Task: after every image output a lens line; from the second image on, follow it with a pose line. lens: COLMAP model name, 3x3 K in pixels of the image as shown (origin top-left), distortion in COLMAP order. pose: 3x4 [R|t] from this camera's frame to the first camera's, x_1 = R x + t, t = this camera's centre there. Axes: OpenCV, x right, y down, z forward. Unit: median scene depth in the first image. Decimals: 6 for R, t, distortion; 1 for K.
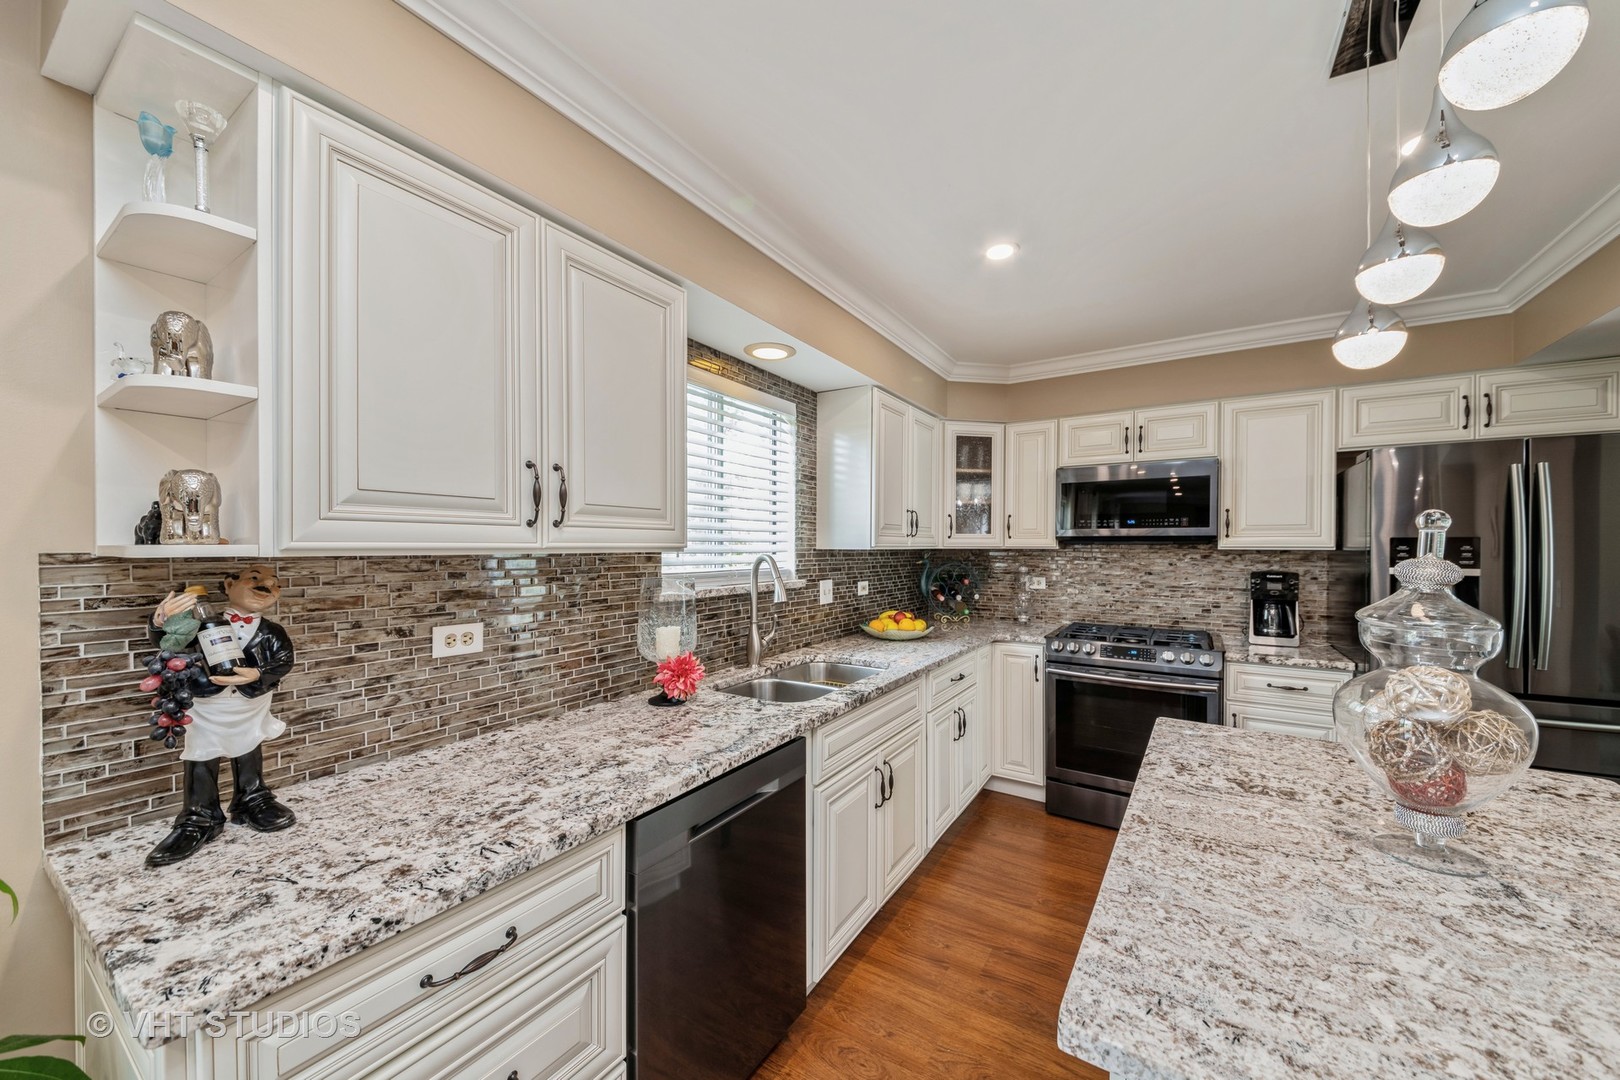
lens RADIAL K [[573.3, 0, 805.6], [0, 573.3, 546.5], [0, 0, 1]] dist [0.036748, -0.019798]
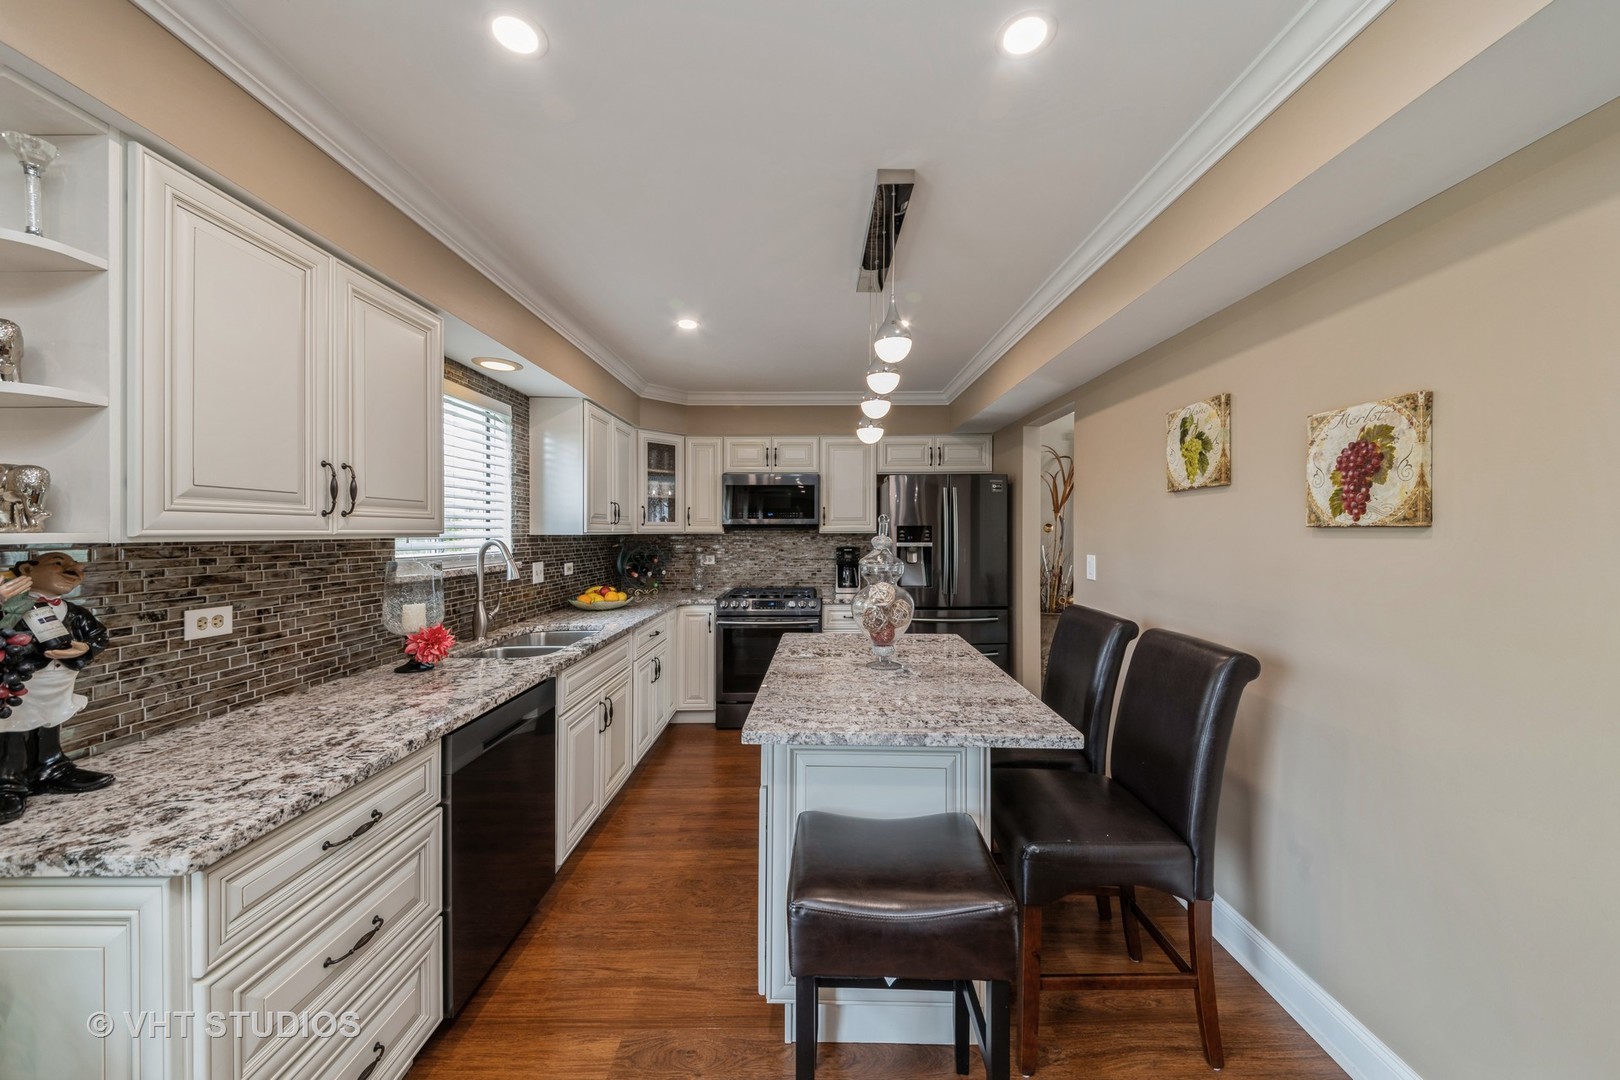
lens RADIAL K [[596.9, 0, 810.3], [0, 596.9, 530.2], [0, 0, 1]] dist [0.036783, -0.020885]
pose [[0.837829, -0.002531, 0.545926, -0.235093], [0.004592, 0.999987, -0.002411, 0.001002], [-0.545913, 0.004527, 0.837830, -0.424107]]
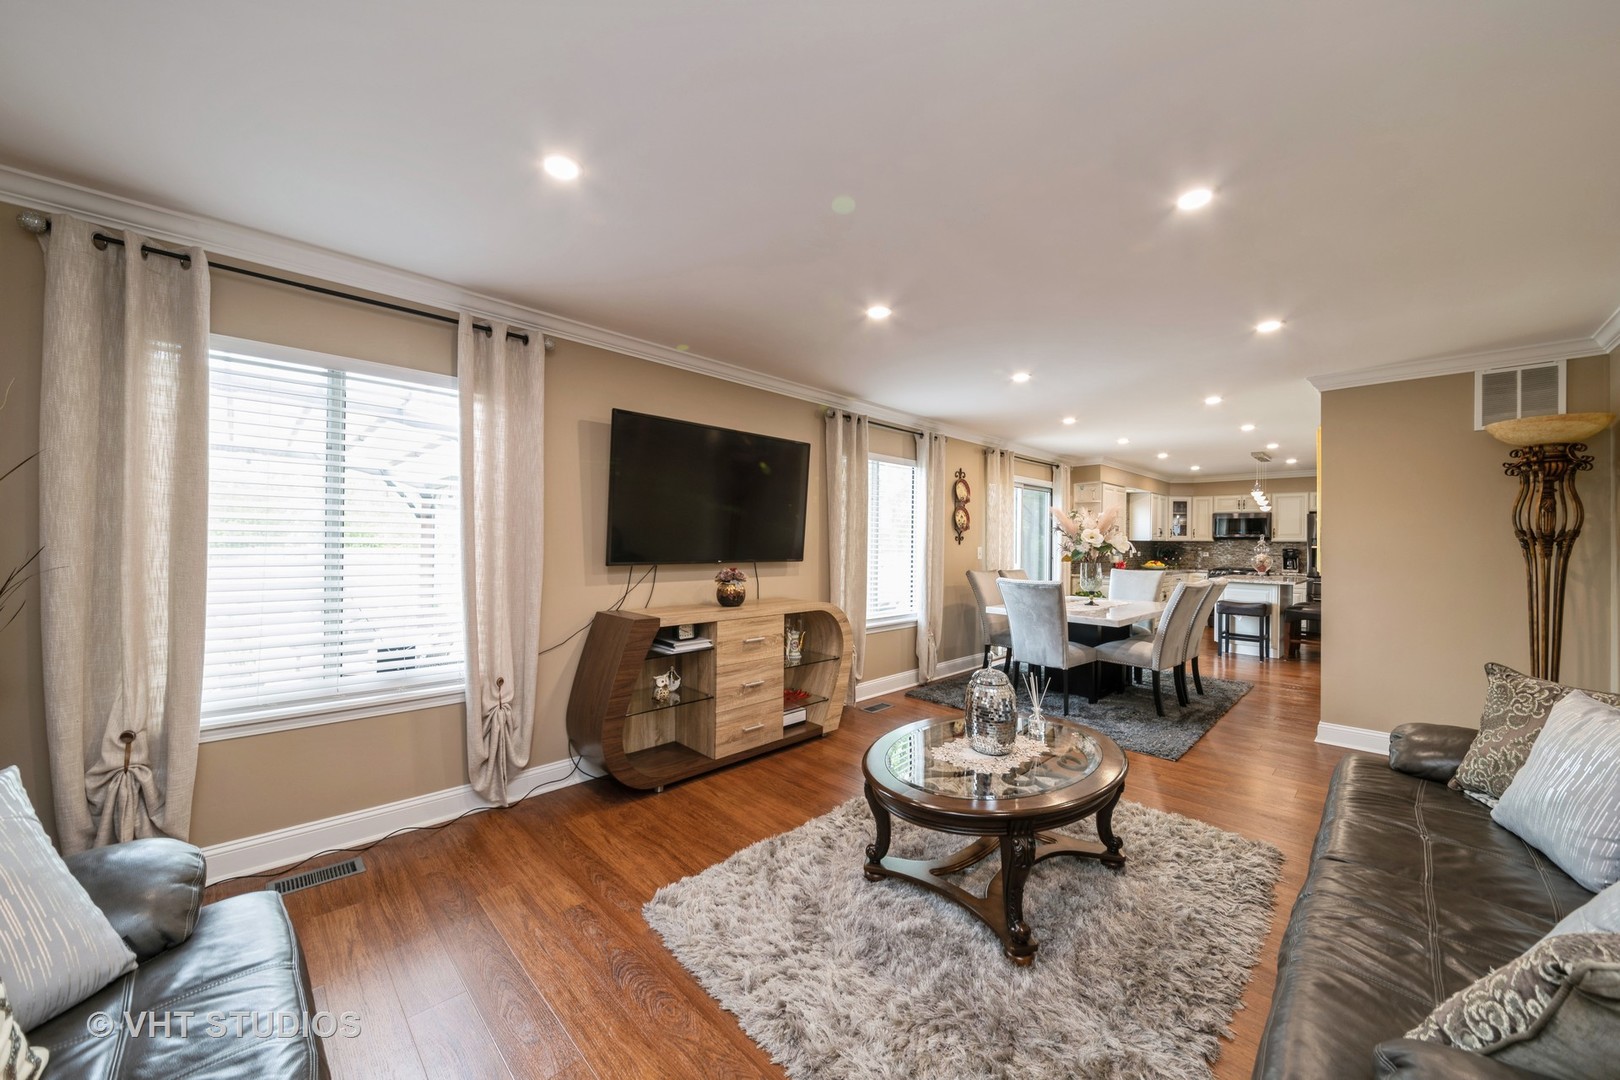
lens RADIAL K [[576.6, 0, 799.8], [0, 576.6, 550.8], [0, 0, 1]] dist [-0.000957, -0.000333]
pose [[0.976731, 0.002403, -0.214456, -1.464063], [-0.001854, 0.999994, 0.002760, 0.071681], [0.214462, -0.002298, 0.976730, -3.429828]]
